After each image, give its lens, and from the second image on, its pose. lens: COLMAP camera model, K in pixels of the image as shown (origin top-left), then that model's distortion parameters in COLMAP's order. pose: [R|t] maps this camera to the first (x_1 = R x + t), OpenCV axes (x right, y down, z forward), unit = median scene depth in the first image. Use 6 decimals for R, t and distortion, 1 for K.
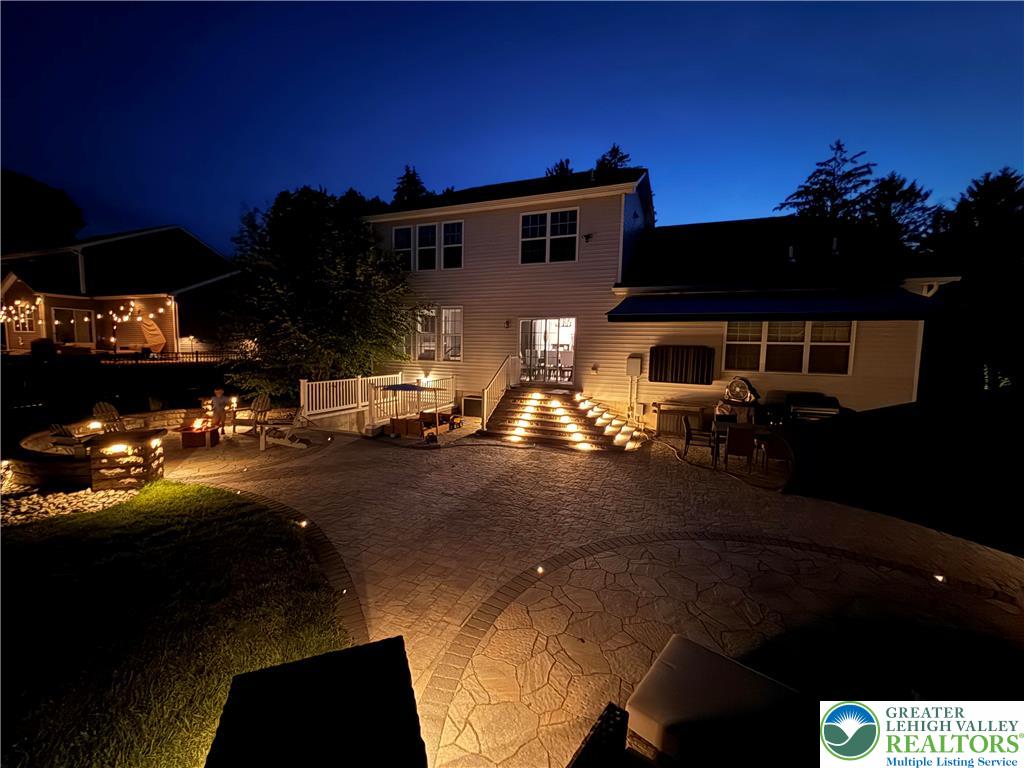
lens RADIAL K [[410.4, 0, 509.3], [0, 410.4, 384.1], [0, 0, 1]] dist [-0.001214, -0.000223]
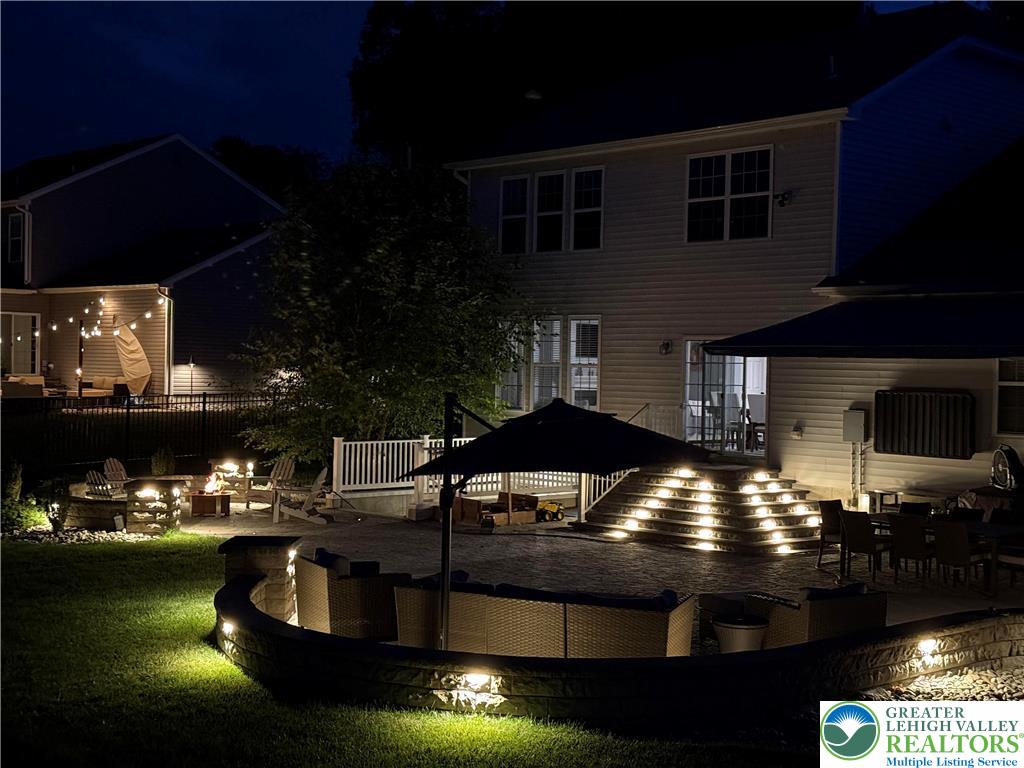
lens RADIAL K [[1473.8, 0, 510.1], [0, 1473.8, 373.9], [0, 0, 1]] dist [0.102563, 0.000000]
pose [[0.909310, -0.001726, -0.416115, 0.717038], [-0.034629, 0.996209, -0.079804, 0.064307], [0.414675, 0.086977, 0.905803, -1.022130]]
